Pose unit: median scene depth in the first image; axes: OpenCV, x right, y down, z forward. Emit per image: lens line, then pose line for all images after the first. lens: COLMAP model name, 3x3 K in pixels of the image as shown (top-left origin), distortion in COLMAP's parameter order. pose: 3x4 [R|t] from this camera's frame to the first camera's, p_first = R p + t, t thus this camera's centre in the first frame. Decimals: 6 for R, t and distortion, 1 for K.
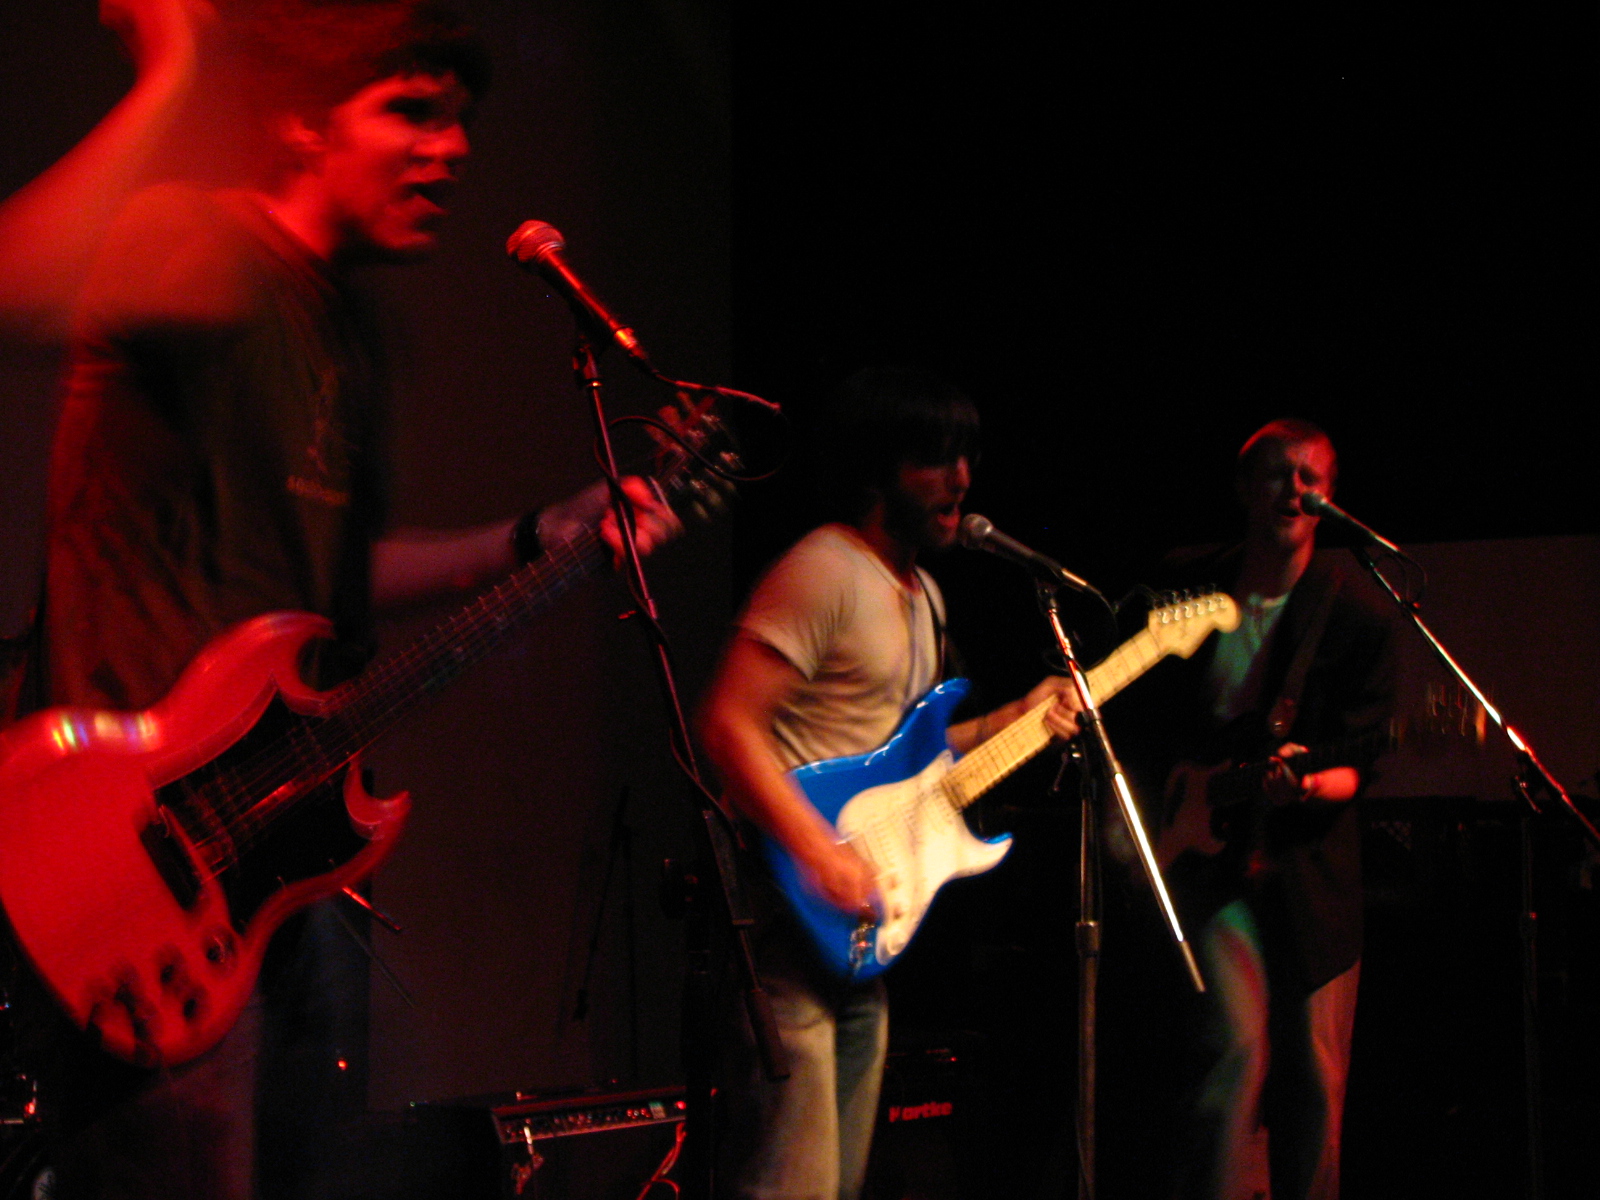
lens RADIAL K [[2944.6, 0, 797.4], [0, 2944.6, 598.7], [0, 0, 1]] dist [0.031047, 0.000000]
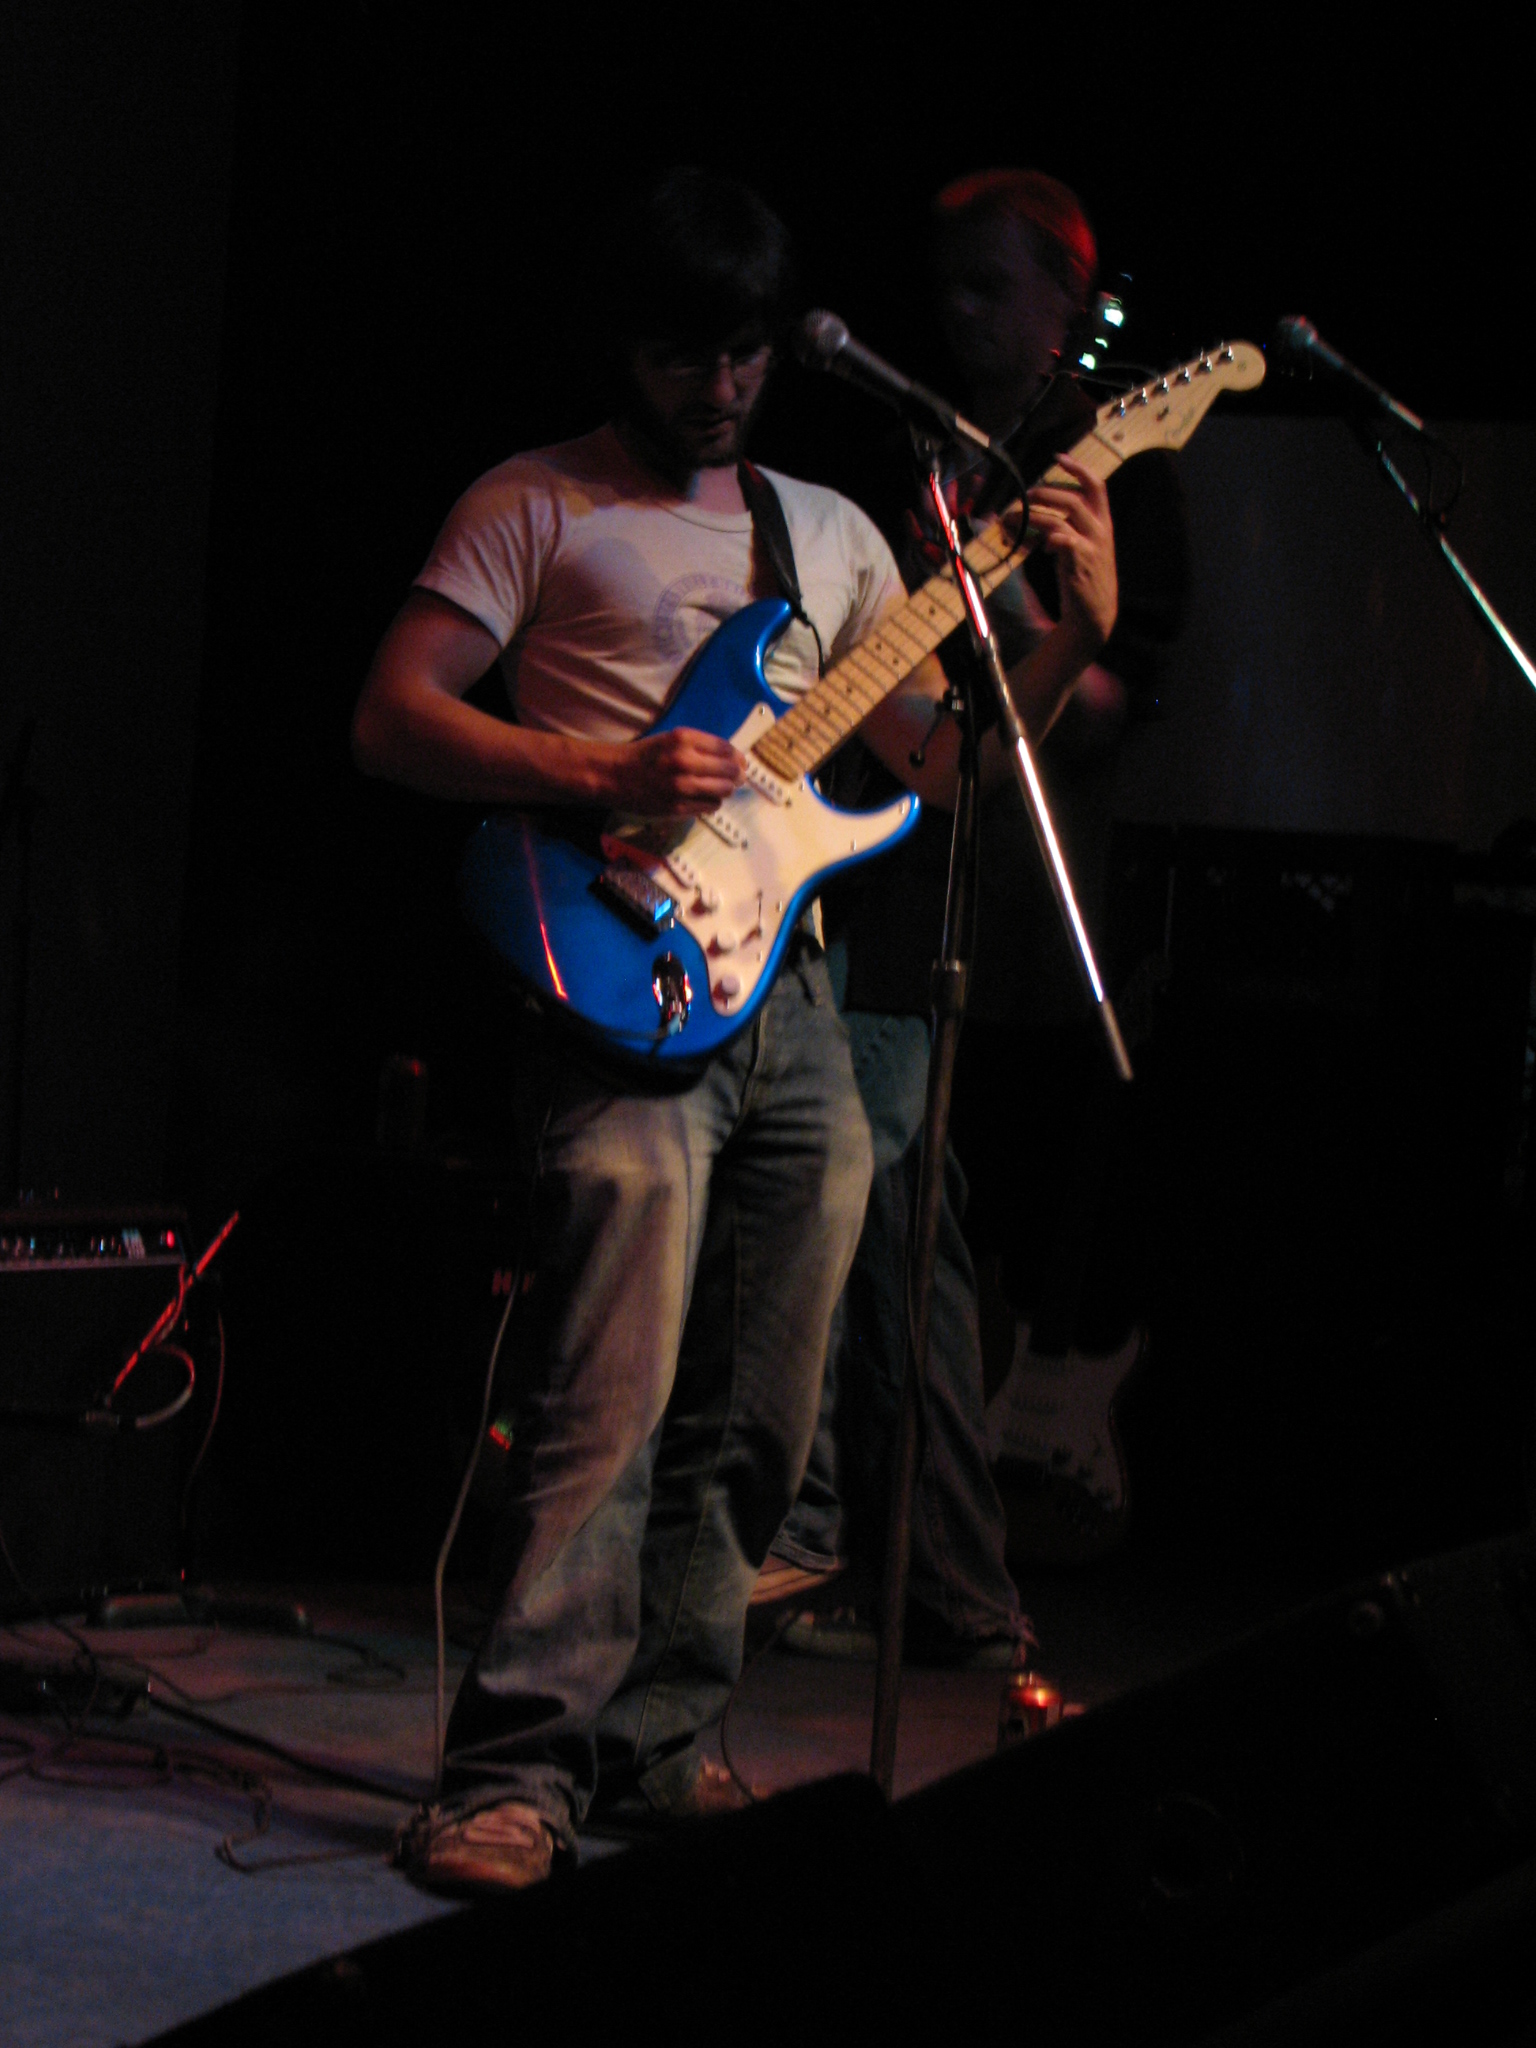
lens RADIAL K [[5476.2, 0, 754.6], [0, 5476.2, 1016.3], [0, 0, 1]] dist [0.212909, 0.000000]
pose [[0.988953, 0.073306, 0.128836, -0.077194], [-0.086070, 0.991607, 0.096474, 0.006770], [-0.120683, -0.106497, 0.986962, -0.145327]]
